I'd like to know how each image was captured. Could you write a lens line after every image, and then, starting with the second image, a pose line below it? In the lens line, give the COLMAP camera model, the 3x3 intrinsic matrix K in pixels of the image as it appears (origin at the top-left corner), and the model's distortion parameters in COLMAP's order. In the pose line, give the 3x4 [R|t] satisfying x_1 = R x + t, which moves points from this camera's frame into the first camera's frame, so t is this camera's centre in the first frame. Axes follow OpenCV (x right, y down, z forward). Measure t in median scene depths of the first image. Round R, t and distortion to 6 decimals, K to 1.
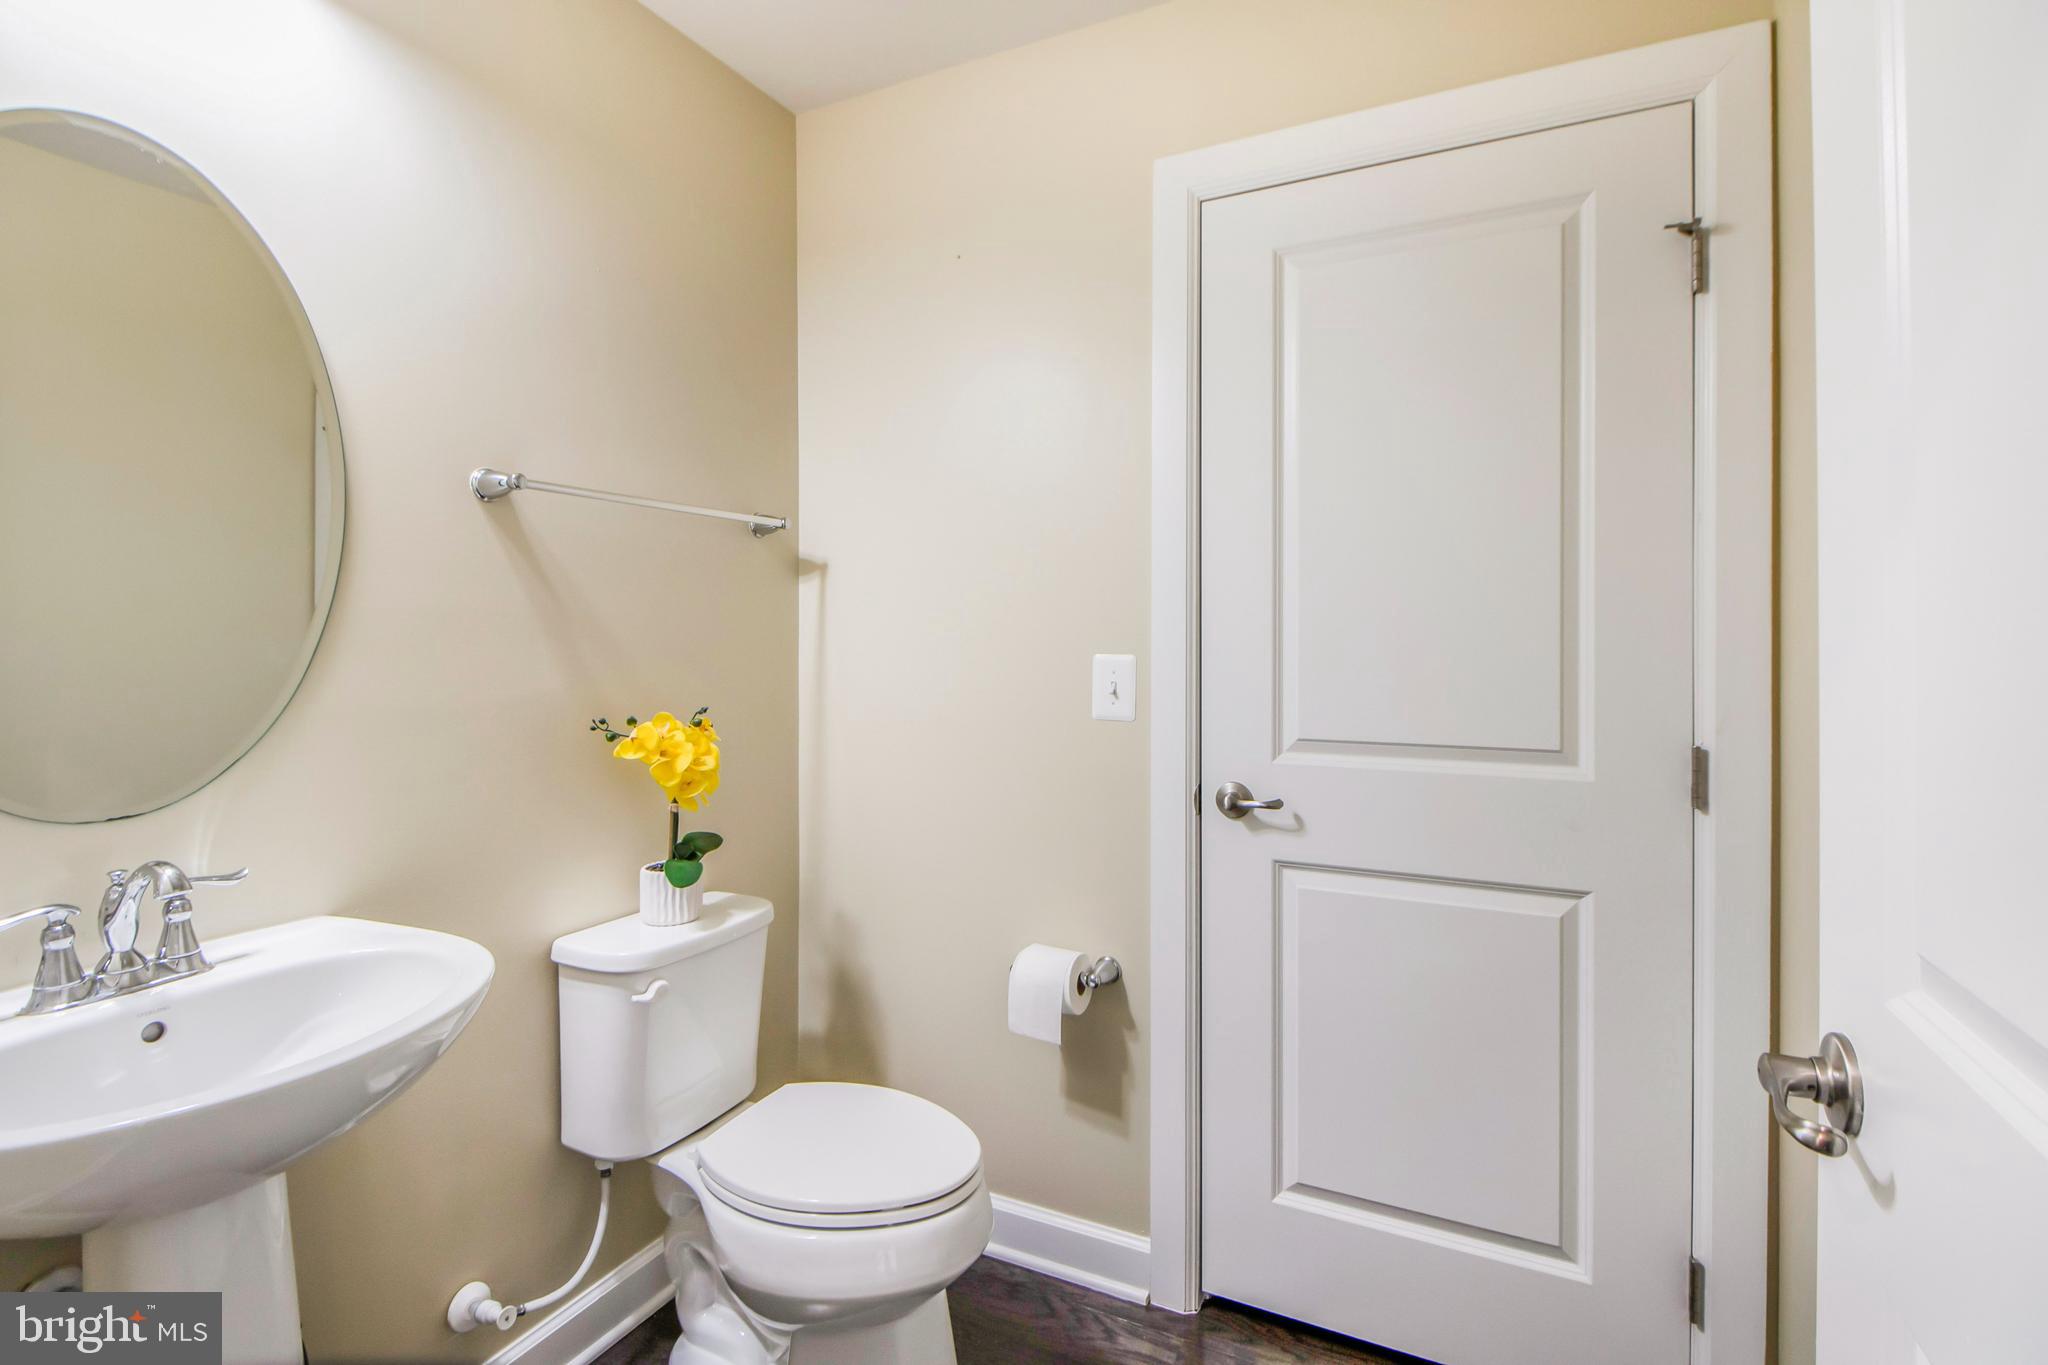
lens RADIAL K [[969.9, 0, 1022.8], [0, 969.9, 662.9], [0, 0, 1]] dist [-0.007755, -0.003796]
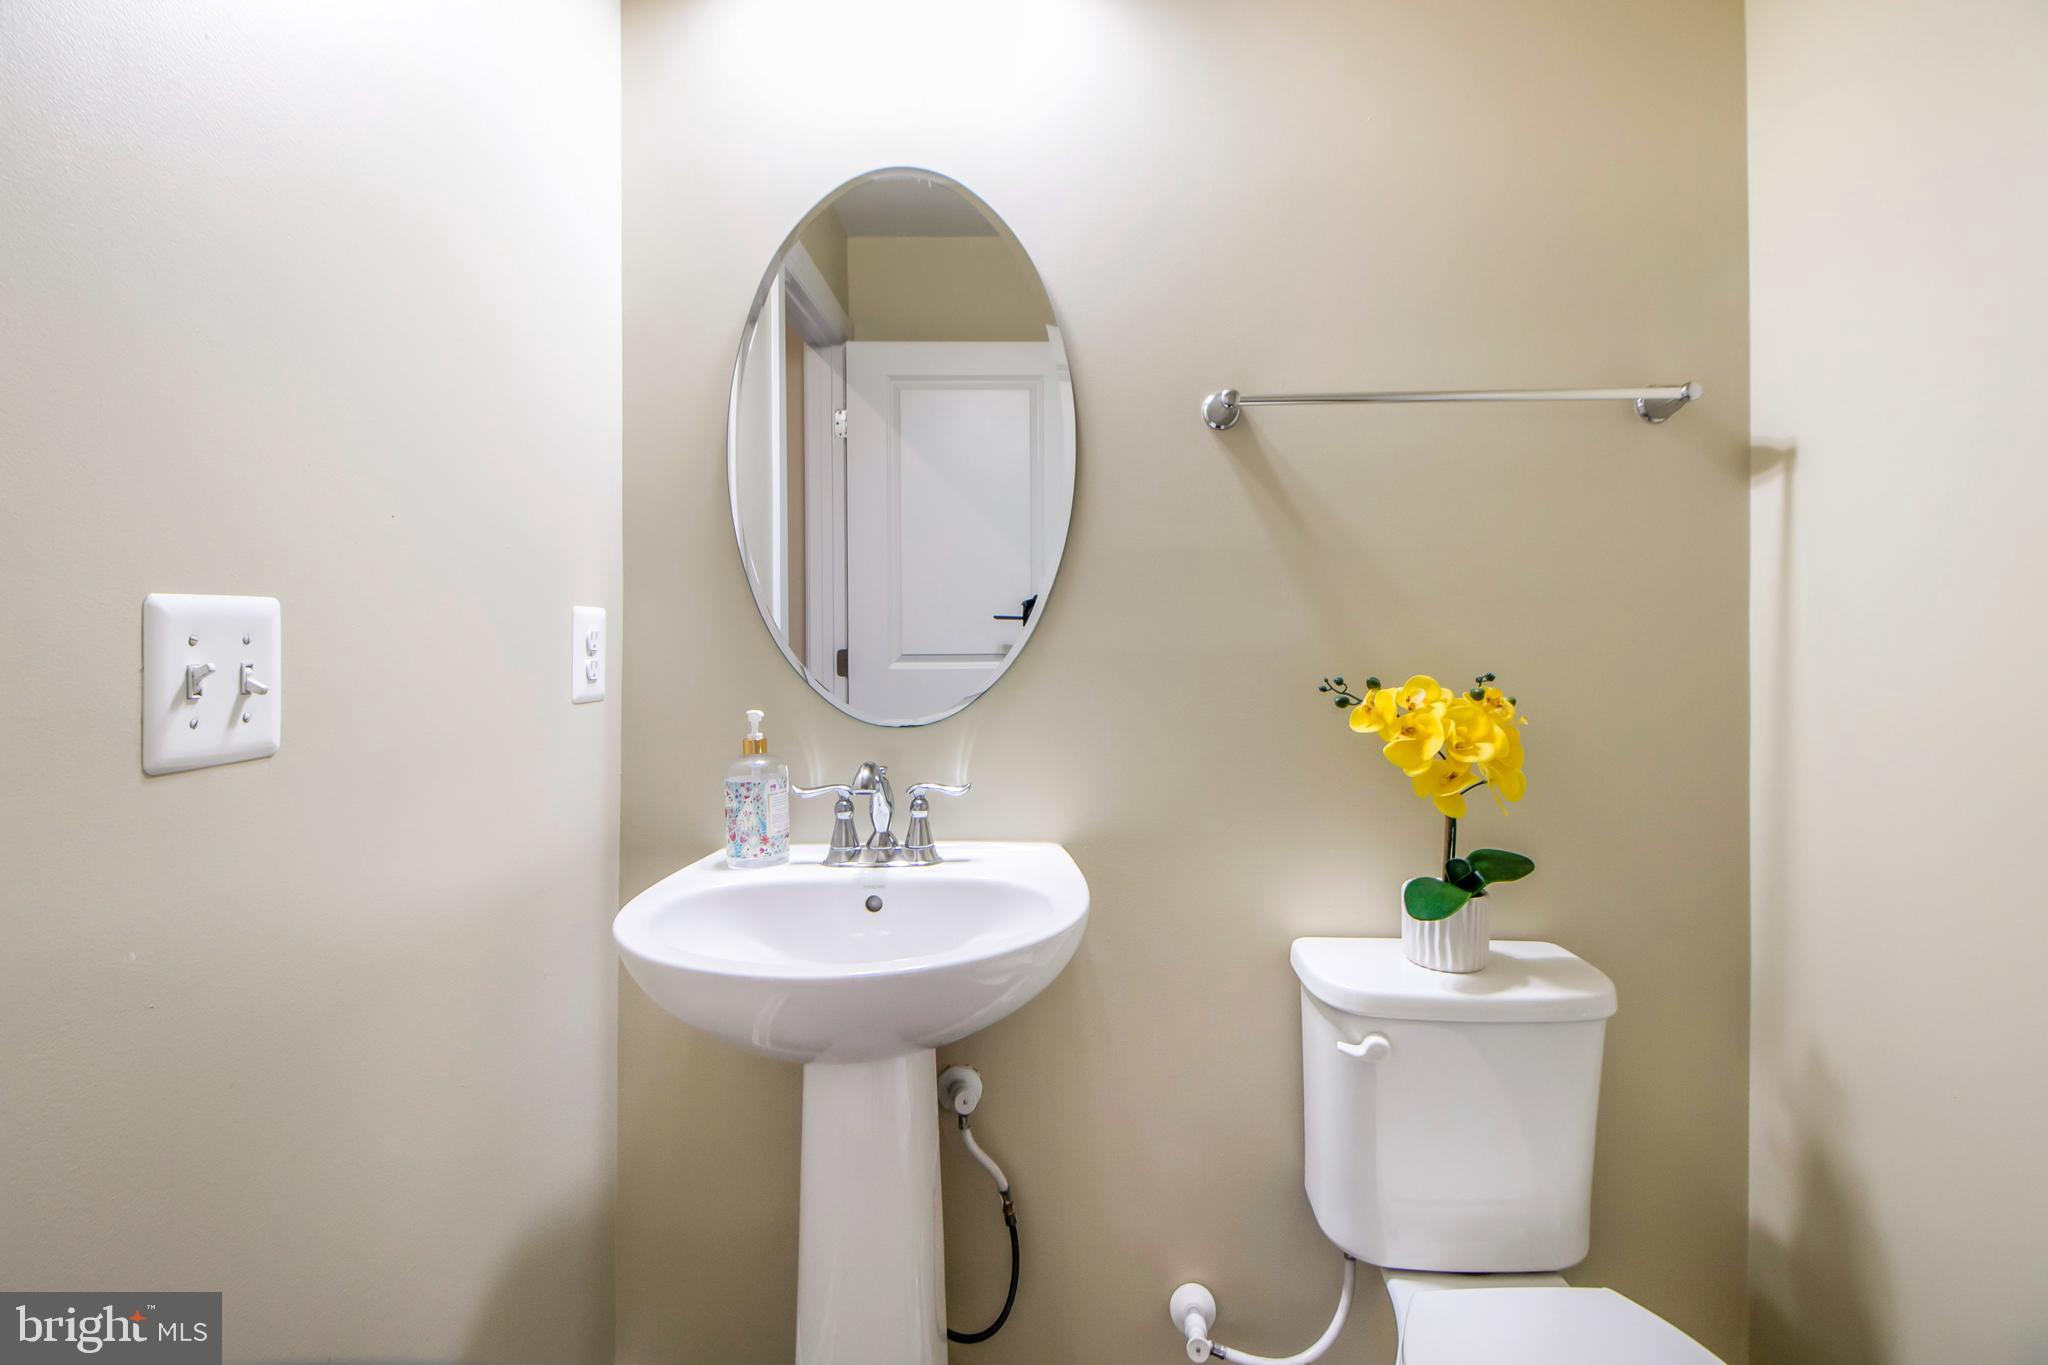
lens RADIAL K [[969.9, 0, 1035.2], [0, 969.9, 626.3], [0, 0, 1]] dist [-0.007755, -0.003796]
pose [[0.406426, 0.004818, -0.913671, 0.187143], [-0.022338, 0.999740, -0.004664, 0.024245], [0.913411, 0.022305, 0.406428, 0.443956]]
